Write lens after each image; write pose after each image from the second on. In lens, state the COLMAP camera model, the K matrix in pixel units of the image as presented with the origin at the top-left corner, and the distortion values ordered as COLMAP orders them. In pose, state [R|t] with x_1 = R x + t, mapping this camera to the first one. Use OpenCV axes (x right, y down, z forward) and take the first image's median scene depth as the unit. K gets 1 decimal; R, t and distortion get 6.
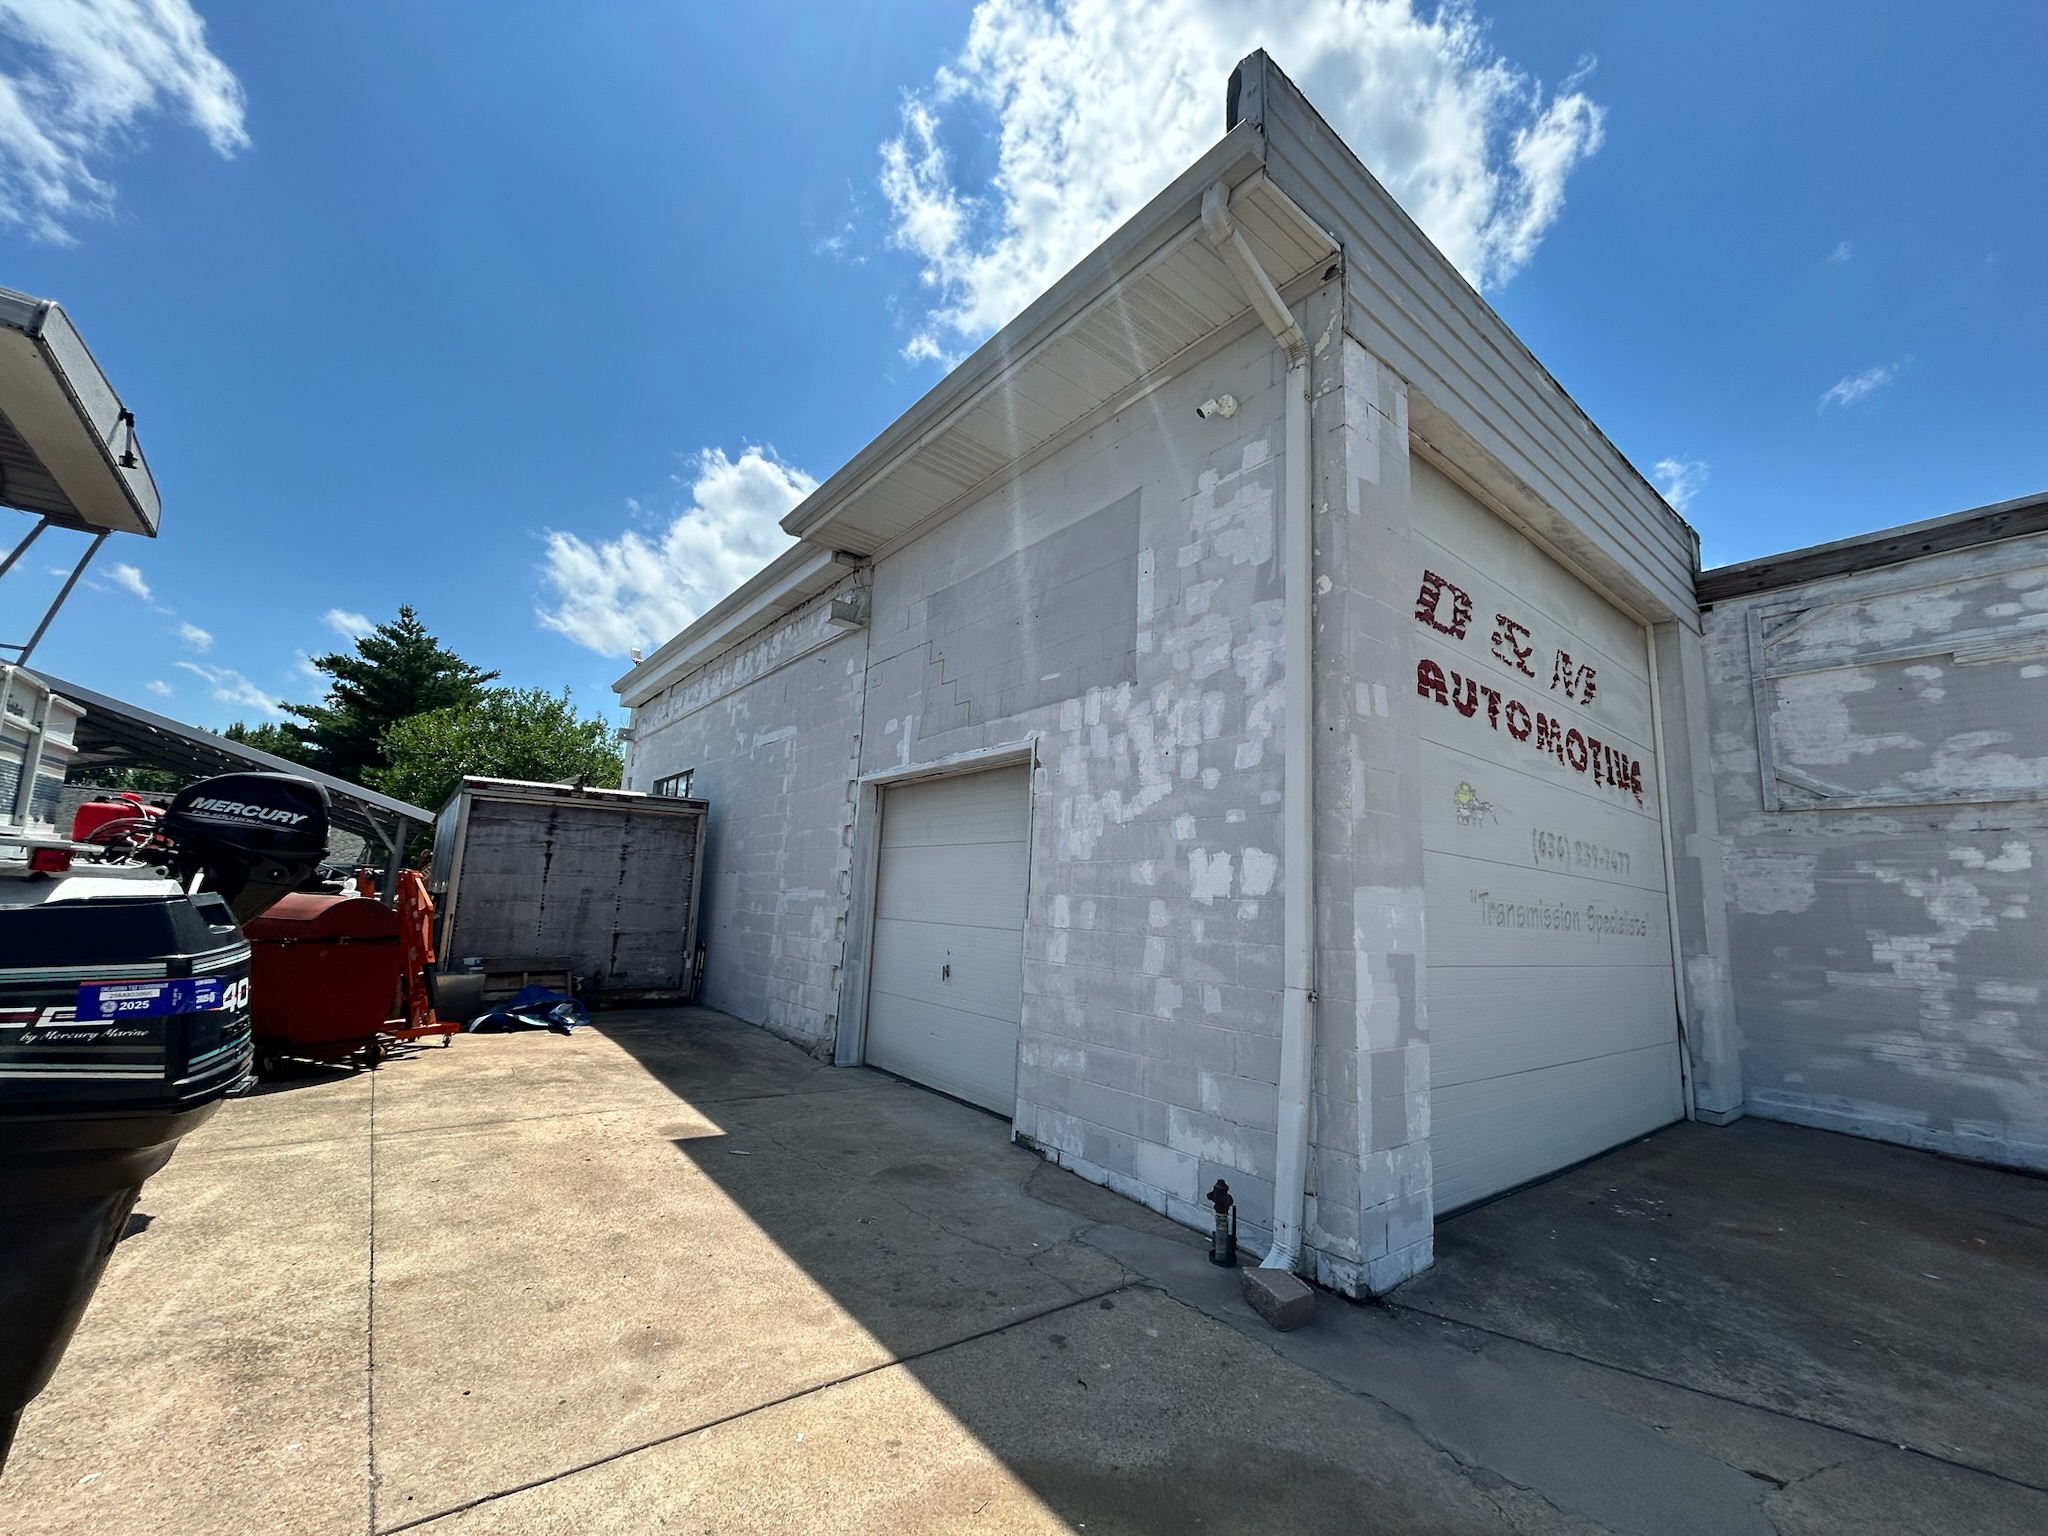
lens RADIAL K [[825.8, 0, 1019.9], [0, 825.8, 773.1], [0, 0, 1]] dist [-0.005994, 0.001850]
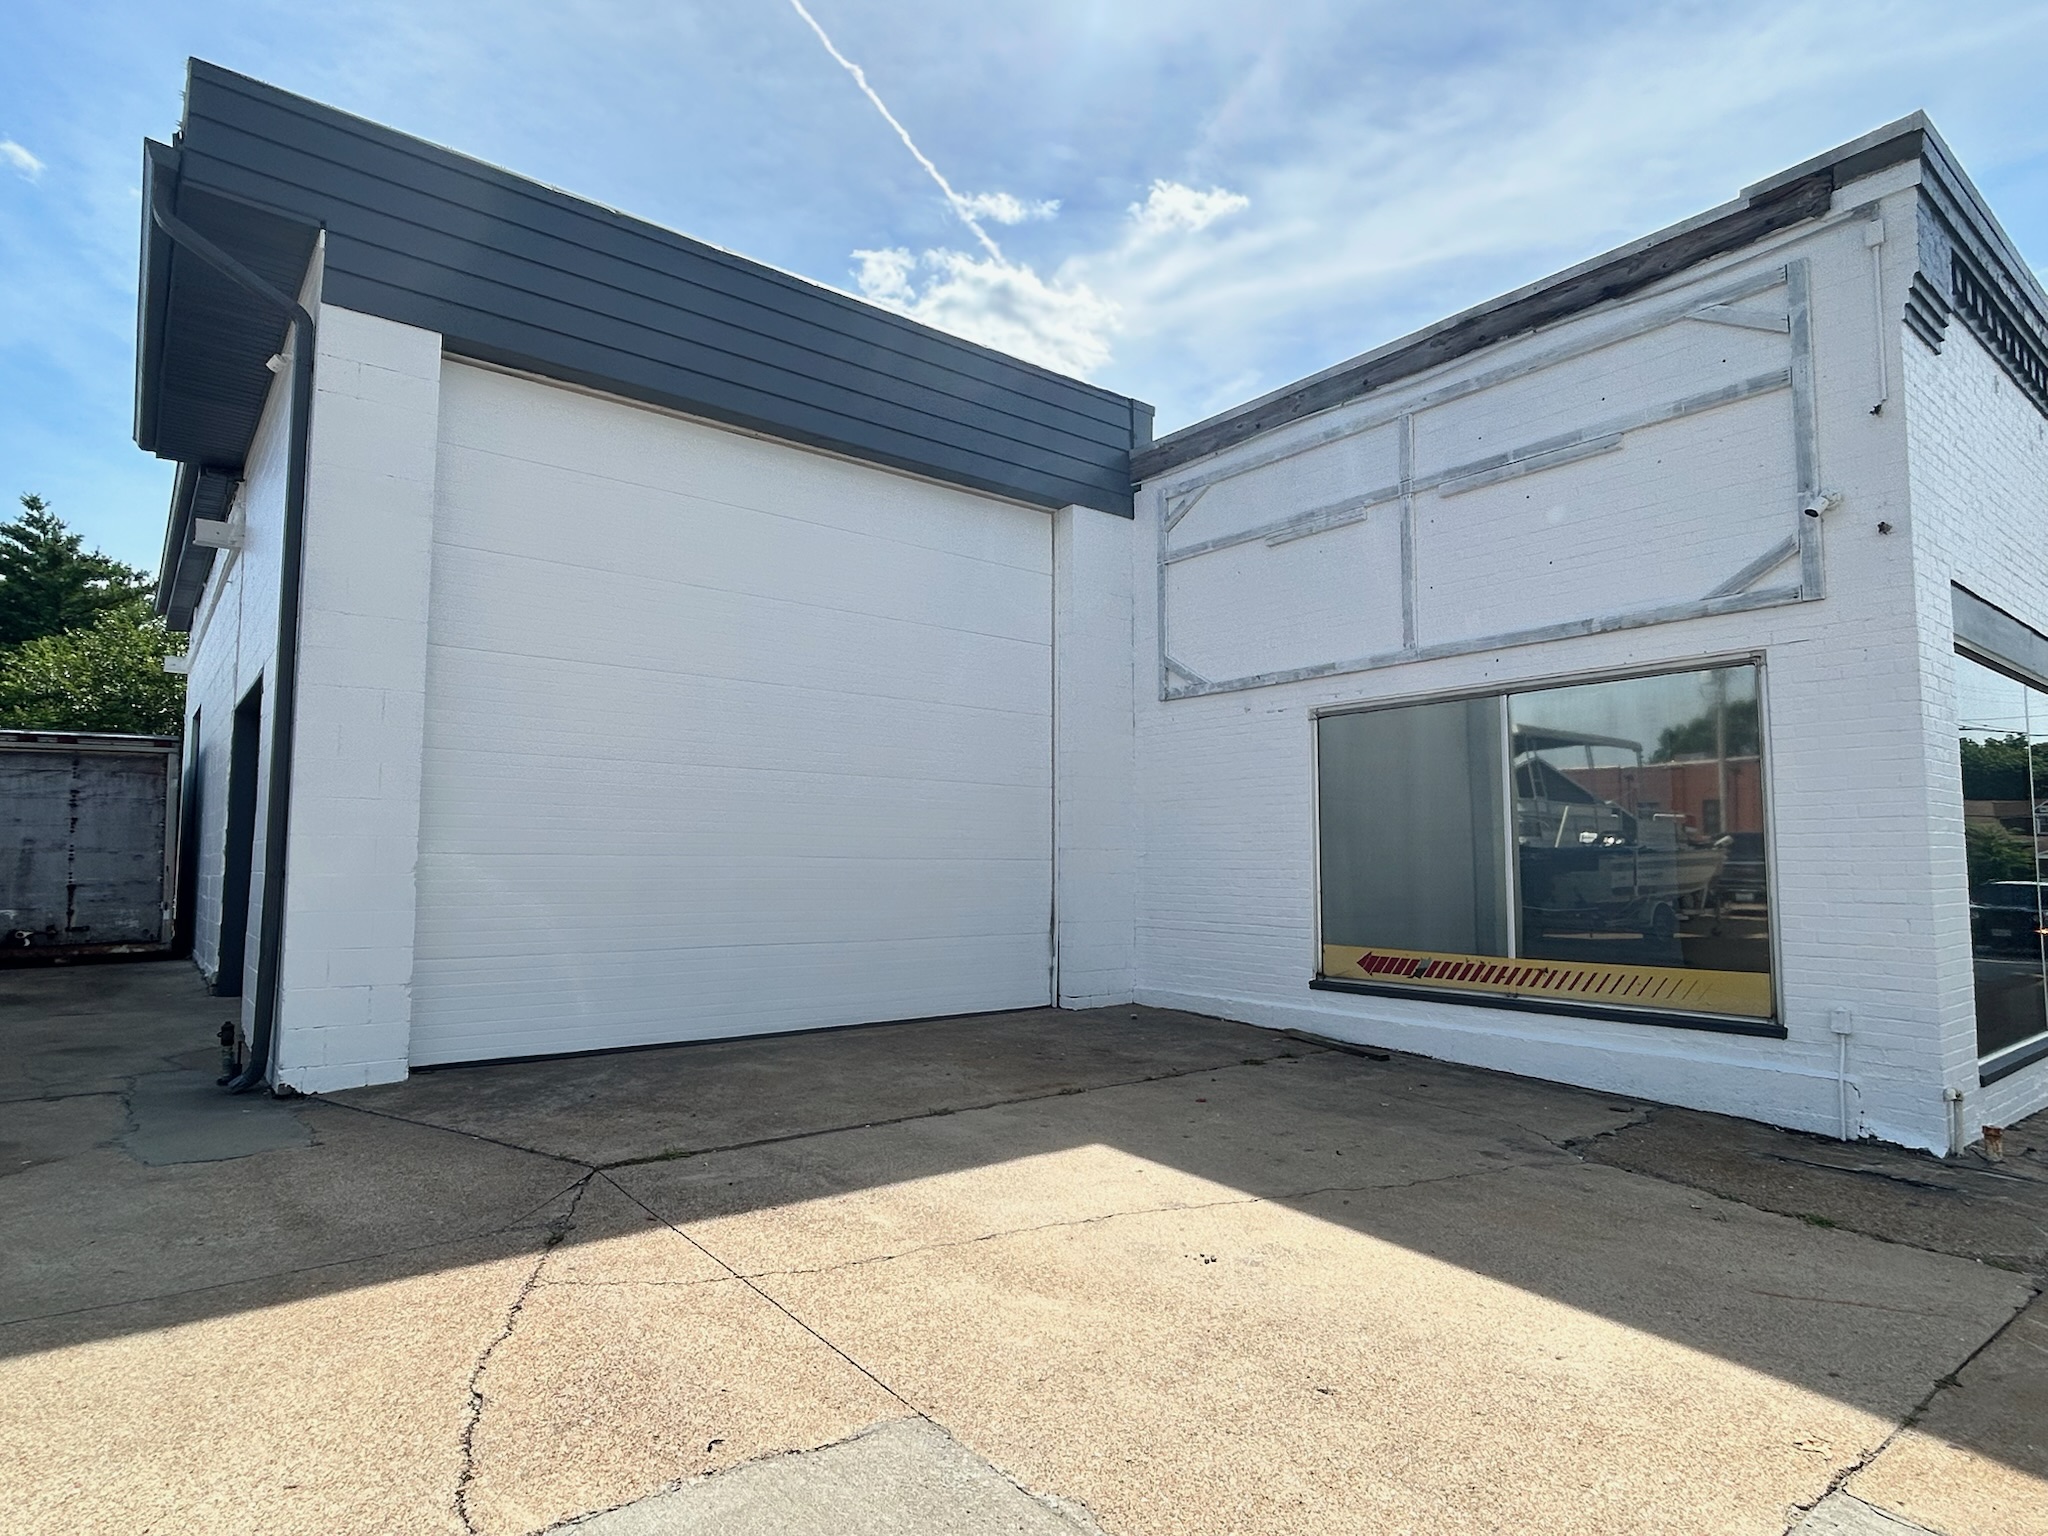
lens RADIAL K [[1141.3, 0, 1032.9], [0, 1141.3, 791.5], [0, 0, 1]] dist [-0.013384, 0.011524]
pose [[0.998886, -0.045234, 0.013465, 0.573426], [0.043697, 0.994202, 0.098248, 0.010853], [-0.017831, -0.097550, 0.995071, -0.280106]]
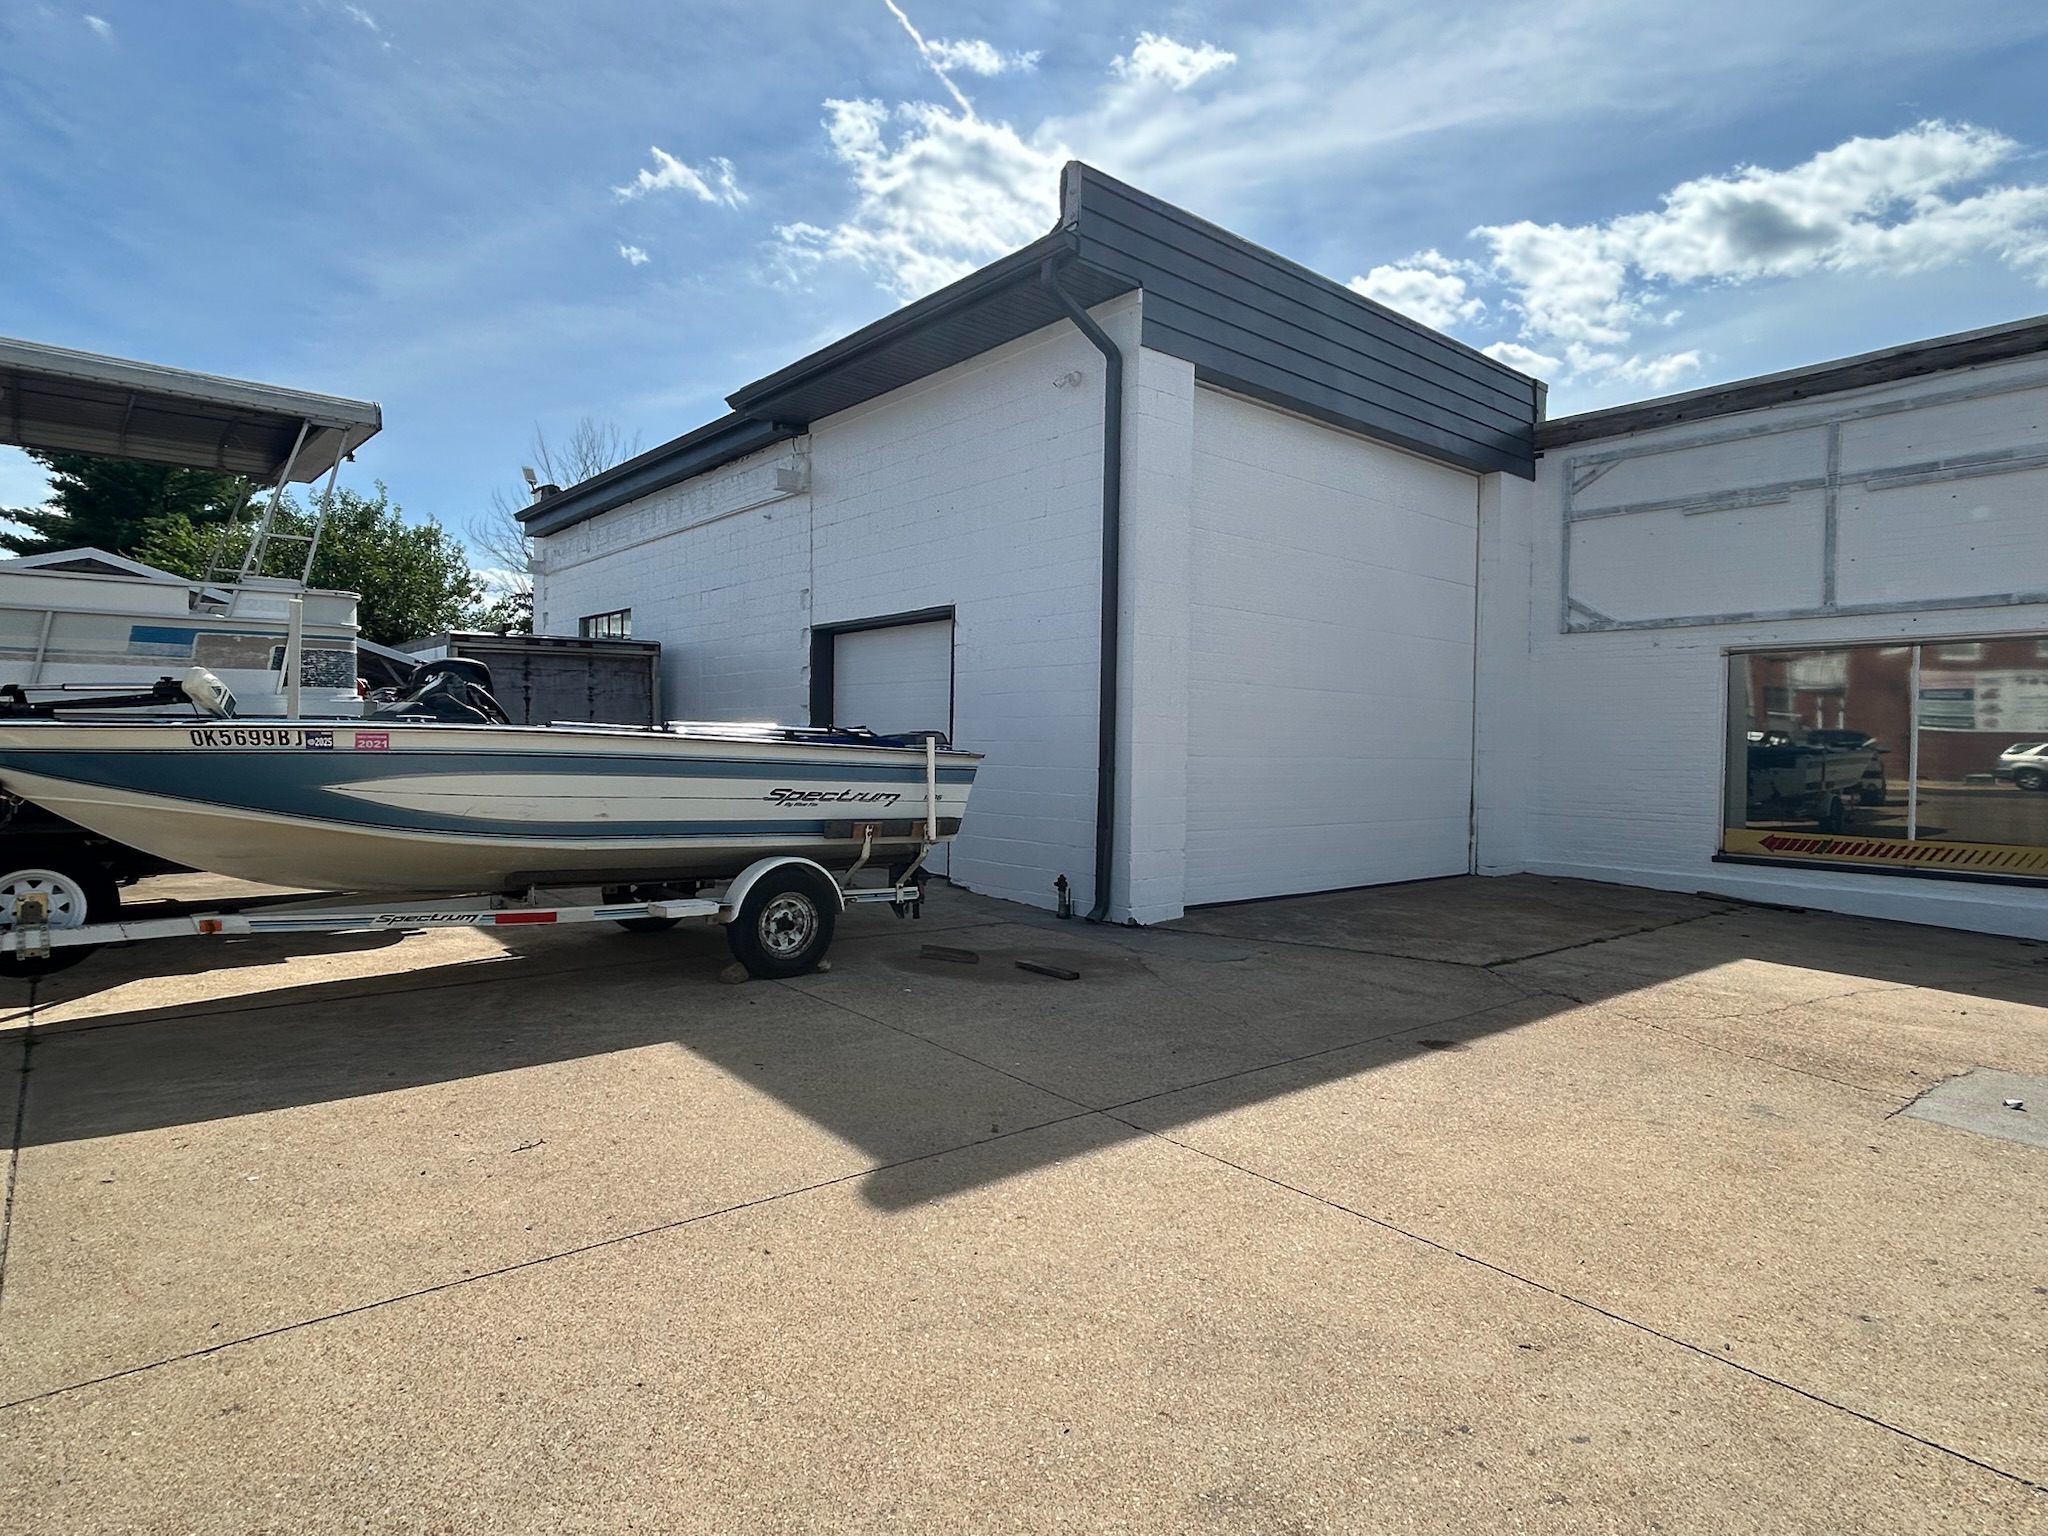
lens RADIAL K [[1141.3, 0, 1017.6], [0, 1141.3, 772.2], [0, 0, 1]] dist [-0.013384, 0.011524]
pose [[0.998868, -0.033410, 0.033866, 0.029608], [0.026539, 0.982160, 0.186165, -0.067744], [-0.039482, -0.185055, 0.981935, -0.522510]]
